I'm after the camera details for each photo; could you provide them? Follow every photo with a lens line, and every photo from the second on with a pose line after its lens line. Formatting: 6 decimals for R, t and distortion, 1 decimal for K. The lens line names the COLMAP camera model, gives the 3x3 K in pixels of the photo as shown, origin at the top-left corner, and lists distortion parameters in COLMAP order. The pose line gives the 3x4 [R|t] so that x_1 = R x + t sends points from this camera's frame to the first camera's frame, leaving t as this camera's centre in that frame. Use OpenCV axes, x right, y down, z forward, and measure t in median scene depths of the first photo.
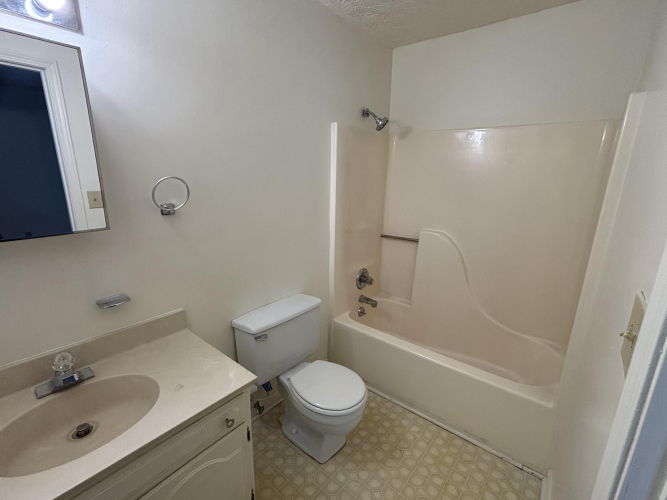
lens RADIAL K [[310.2, 0, 333.2], [0, 310.2, 251.2], [0, 0, 1]] dist [0.000217, 0.000026]
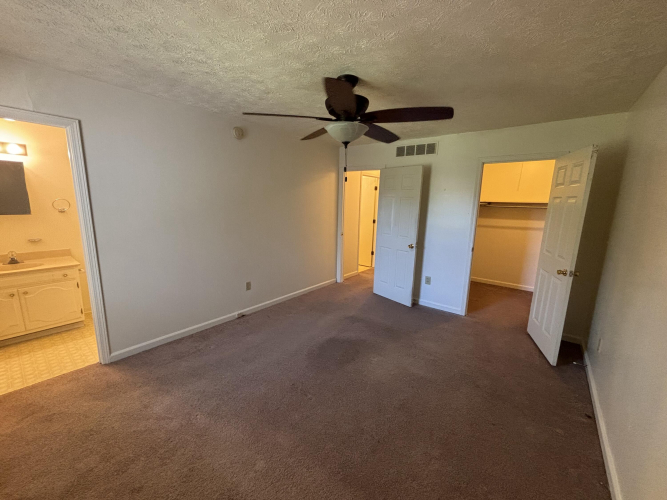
lens RADIAL K [[271.5, 0, 333.3], [0, 271.5, 250.2], [0, 0, 1]] dist [0.002566, -0.000330]
pose [[0.999978, 0.004270, 0.005118, 2.093308], [-0.003879, 0.997246, -0.074069, 0.433043], [-0.005420, 0.074047, 0.997240, -1.582051]]
